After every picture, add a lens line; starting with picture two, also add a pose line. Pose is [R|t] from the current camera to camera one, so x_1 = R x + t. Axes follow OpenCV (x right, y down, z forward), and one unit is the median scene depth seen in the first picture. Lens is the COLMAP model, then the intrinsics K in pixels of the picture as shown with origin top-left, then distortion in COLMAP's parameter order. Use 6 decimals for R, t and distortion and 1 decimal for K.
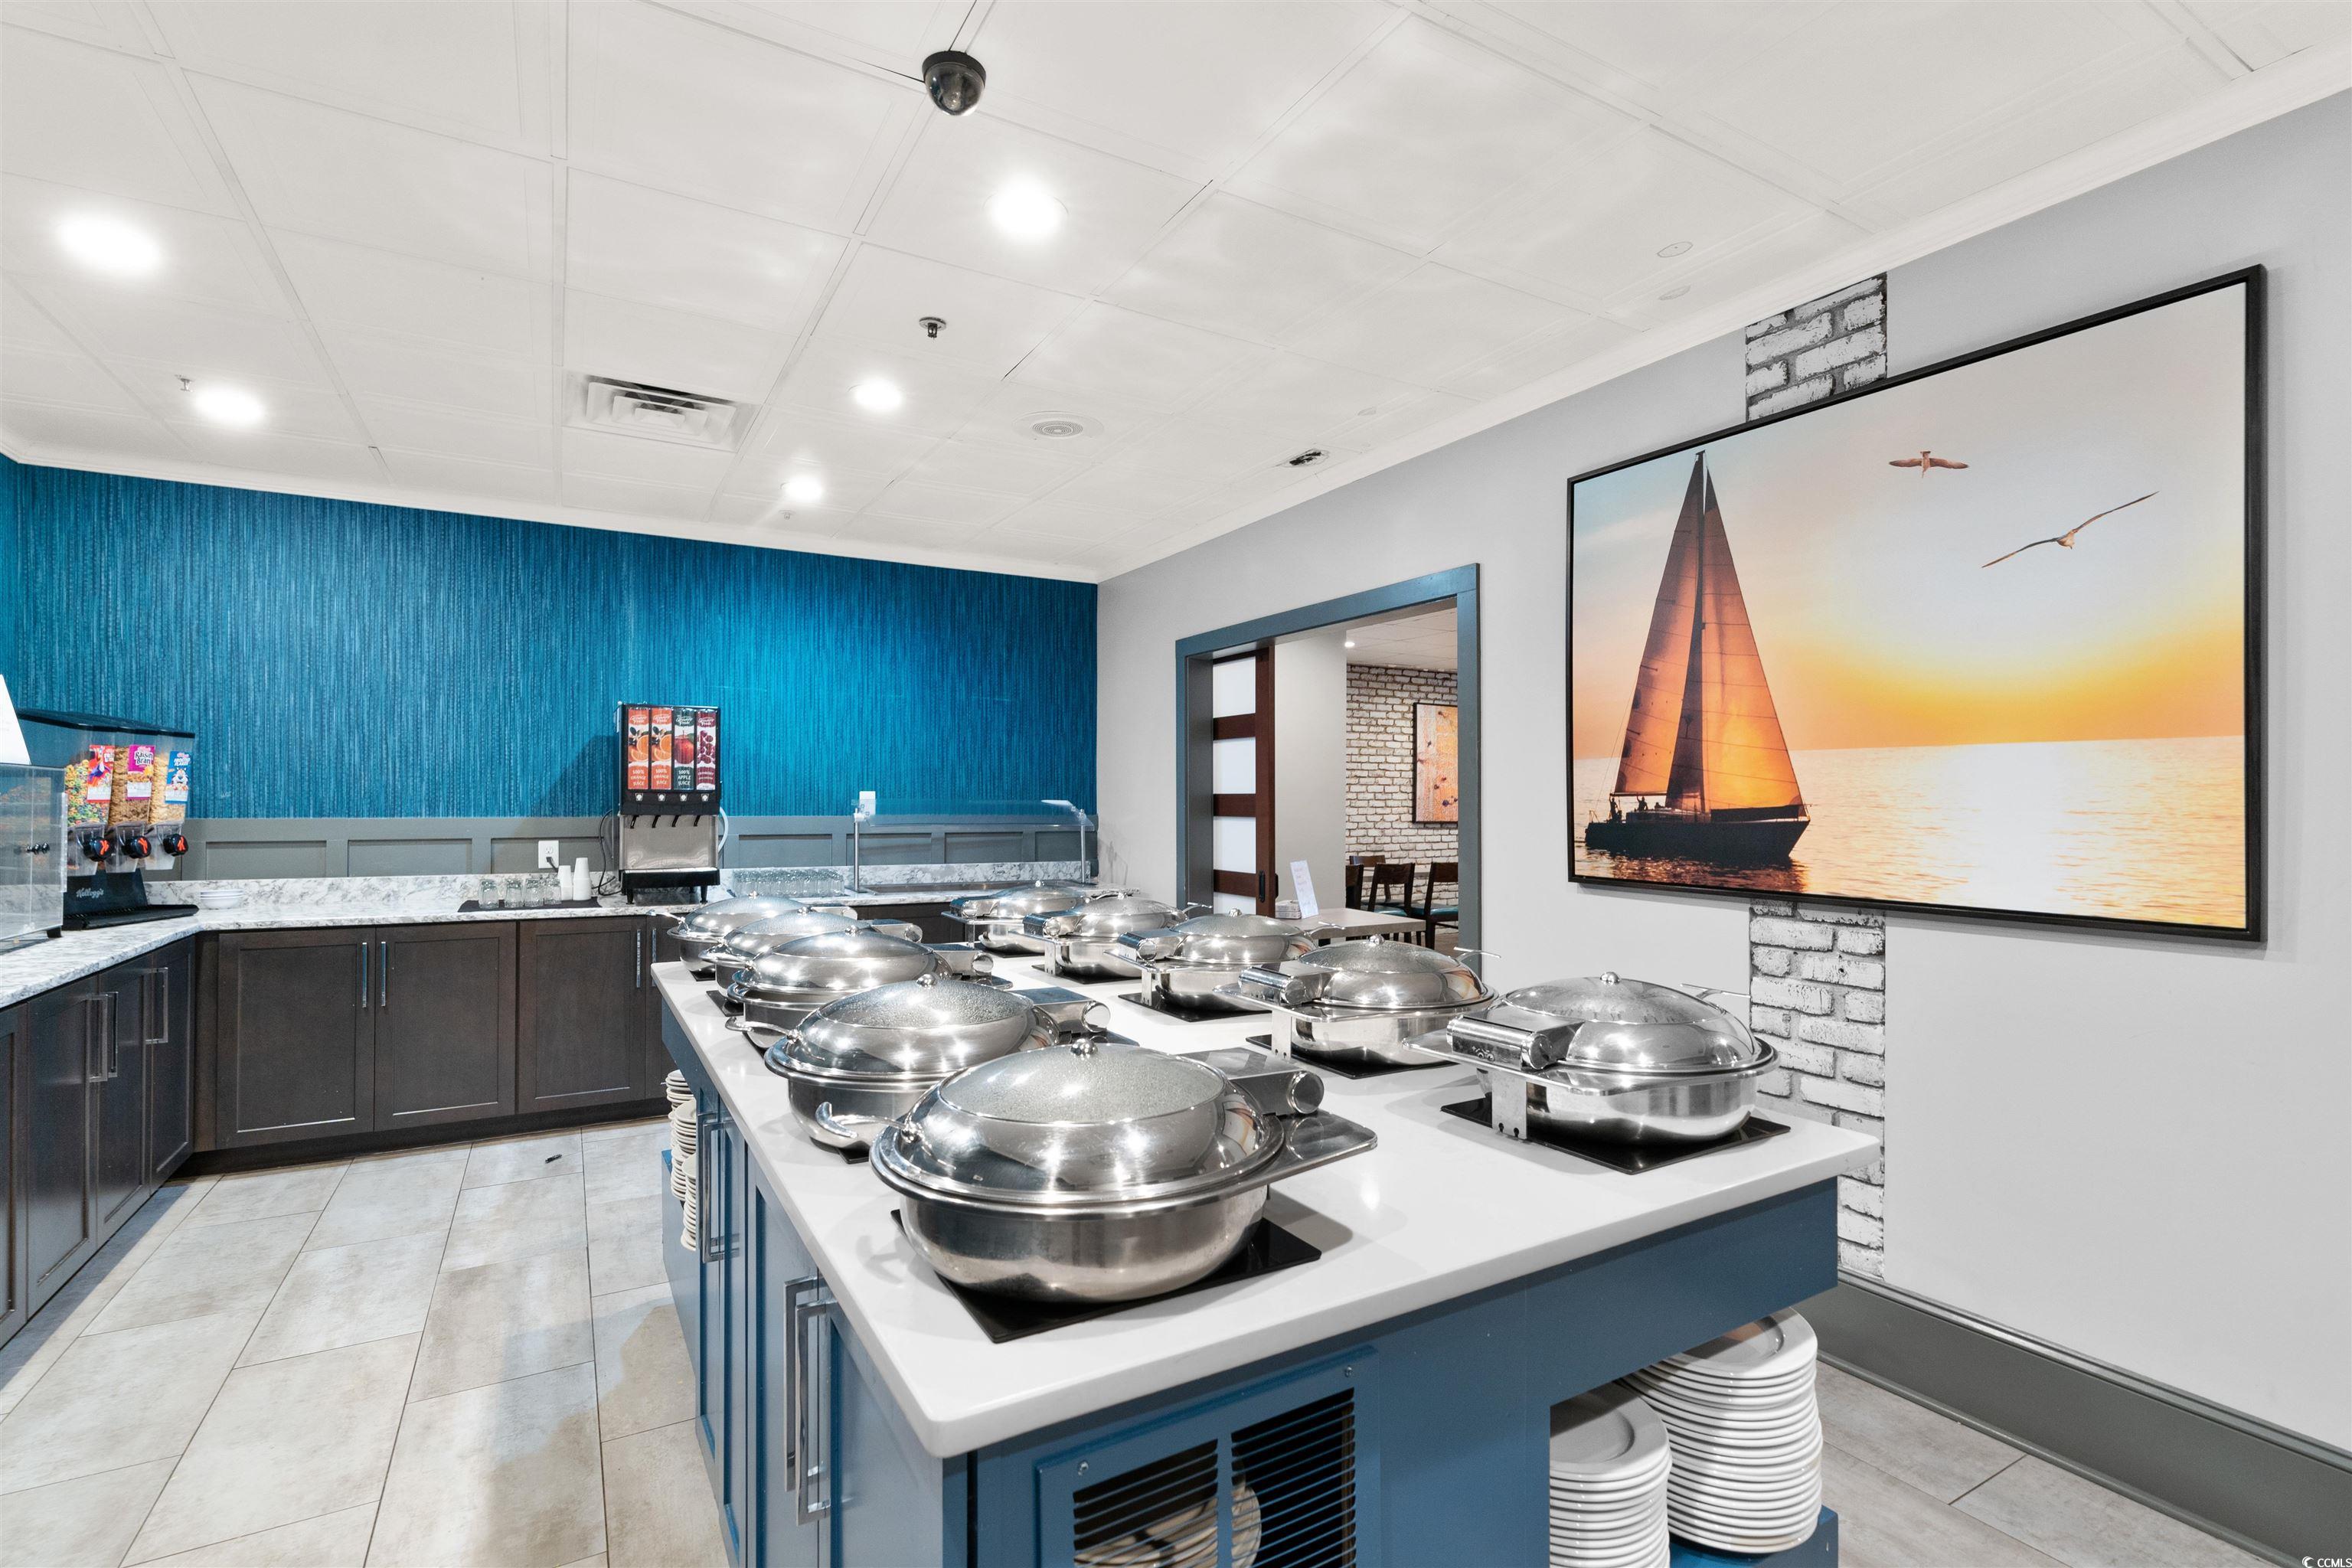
lens RADIAL K [[1082.7, 0, 1176.0], [0, 1082.7, 784.0], [0, 0, 1]] dist [-0.000133, -0.000079]
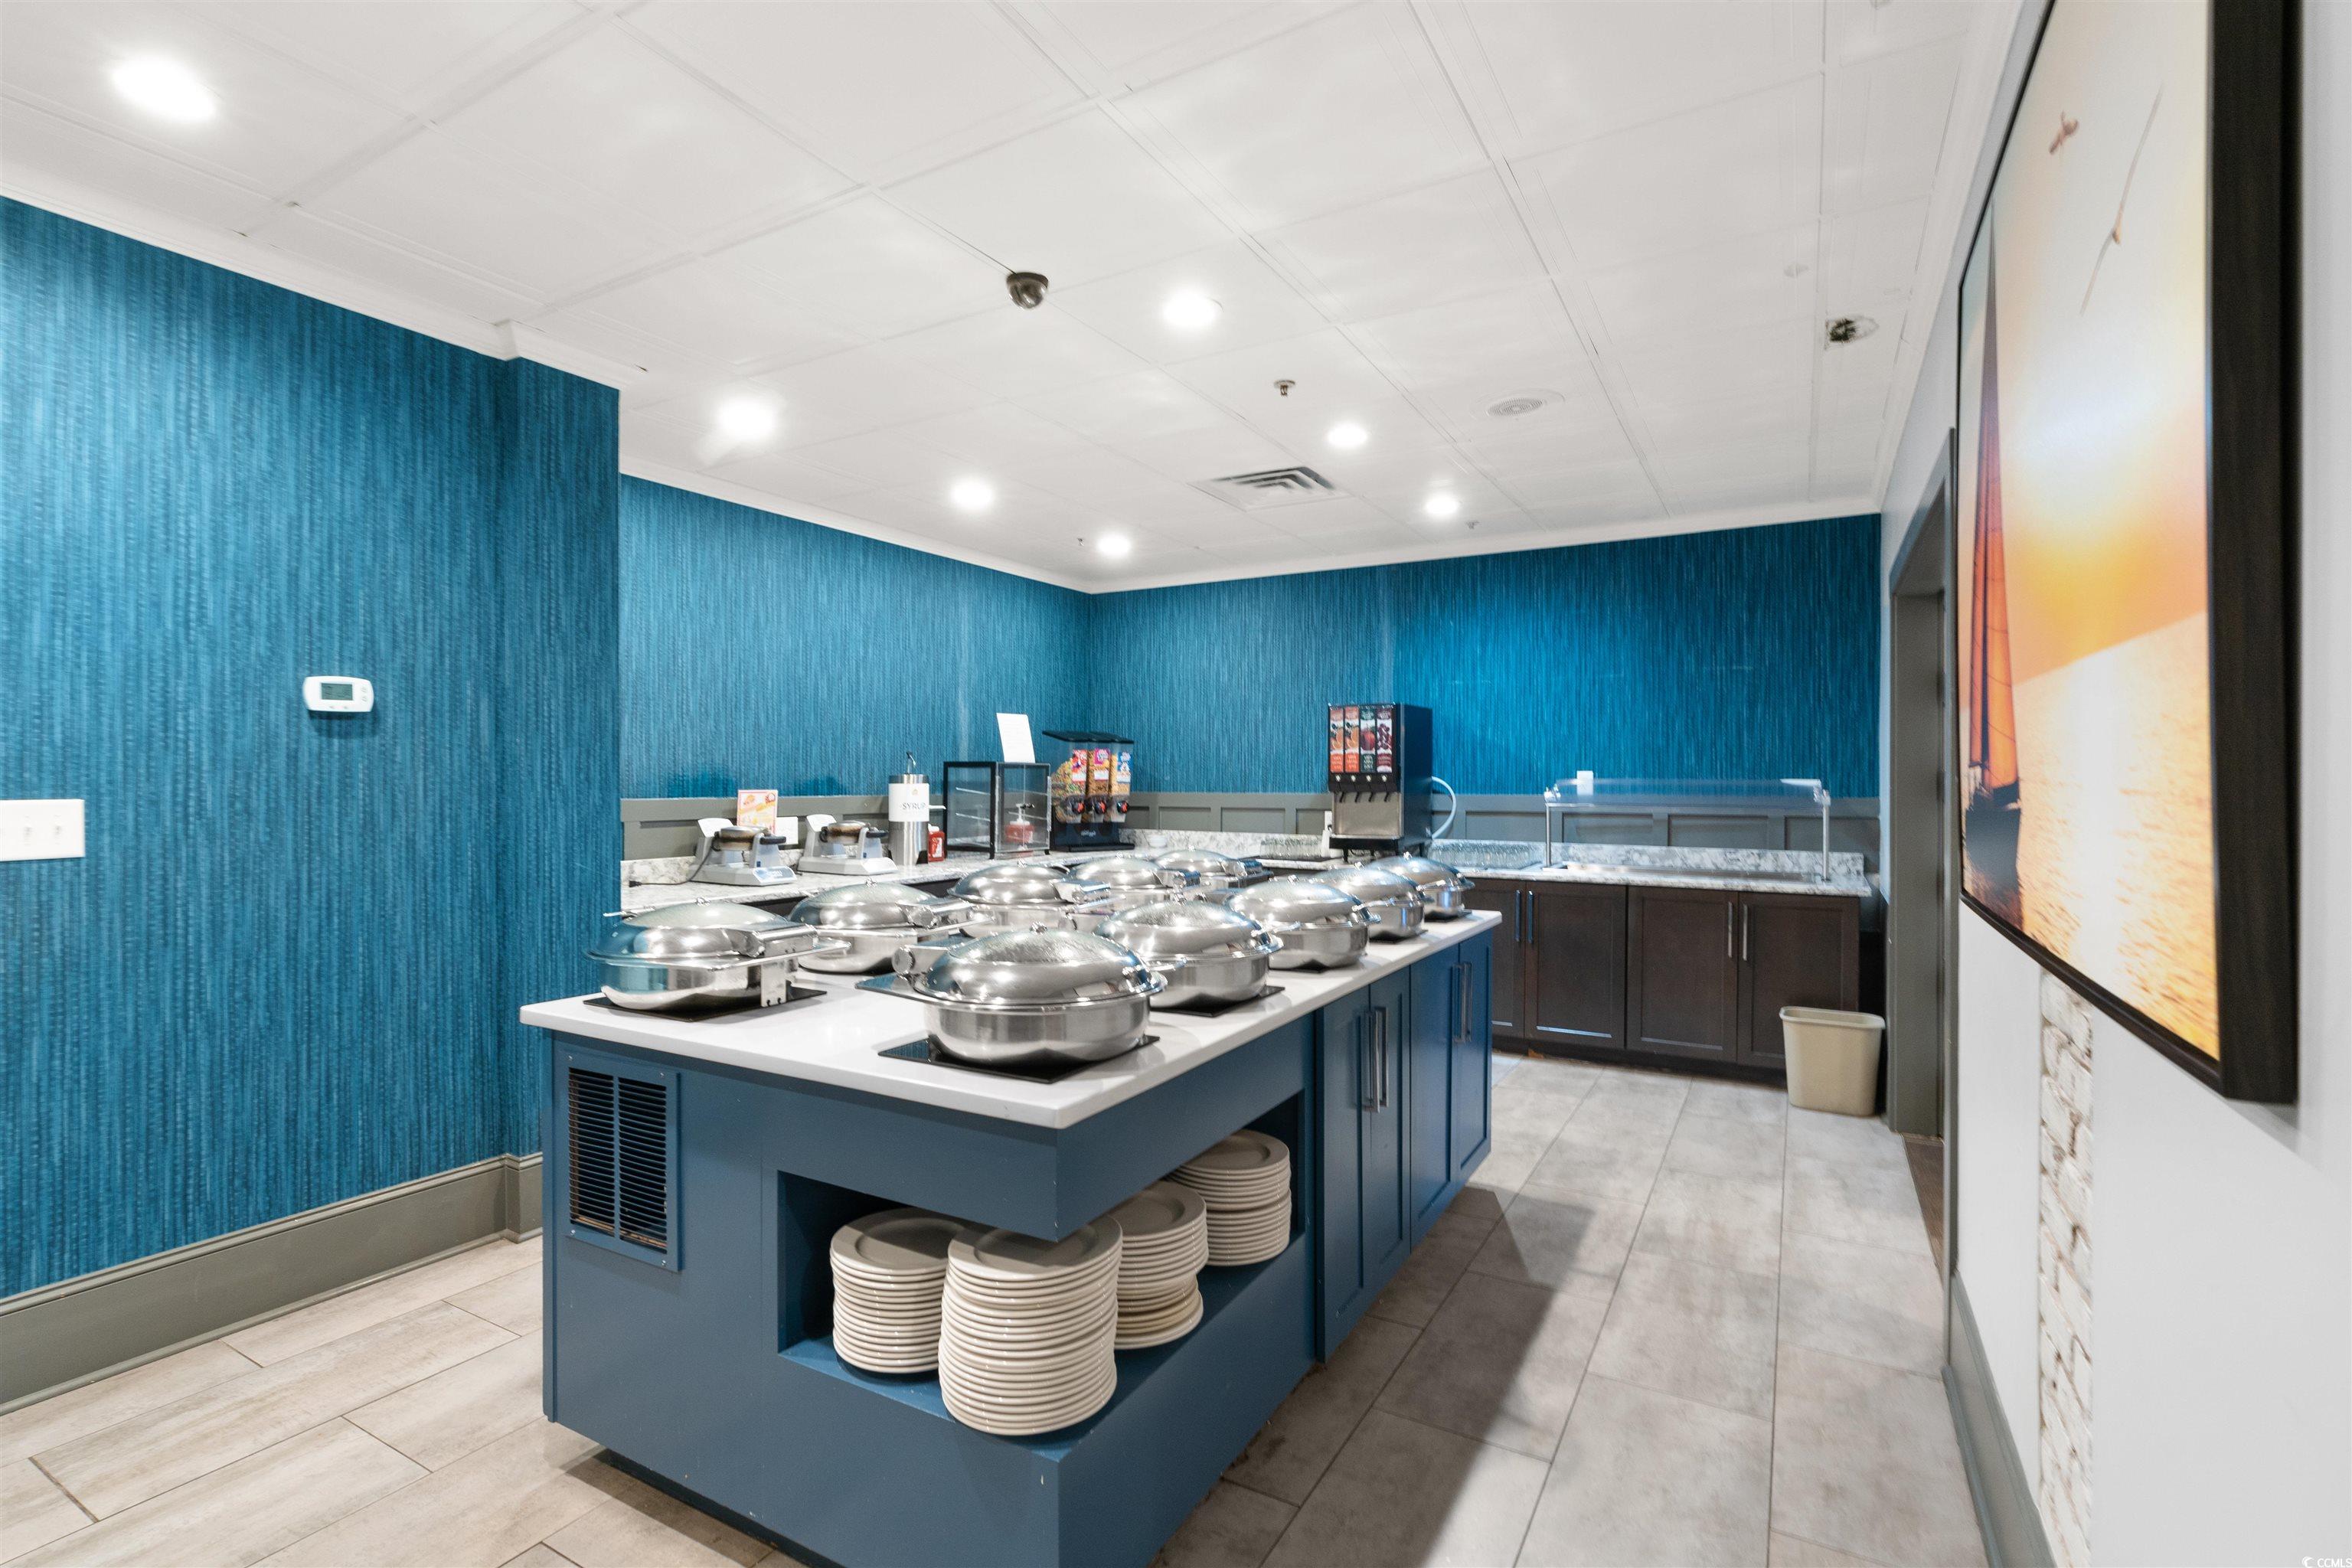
lens RADIAL K [[1090.6, 0, 1176.0], [0, 1090.6, 784.0], [0, 0, 1]] dist [0.000764, 0.000090]
pose [[0.502007, -0.000191, -0.864864, 0.458728], [0.014194, 0.999867, 0.008018, 0.005390], [0.864747, -0.016301, 0.501943, 0.165898]]
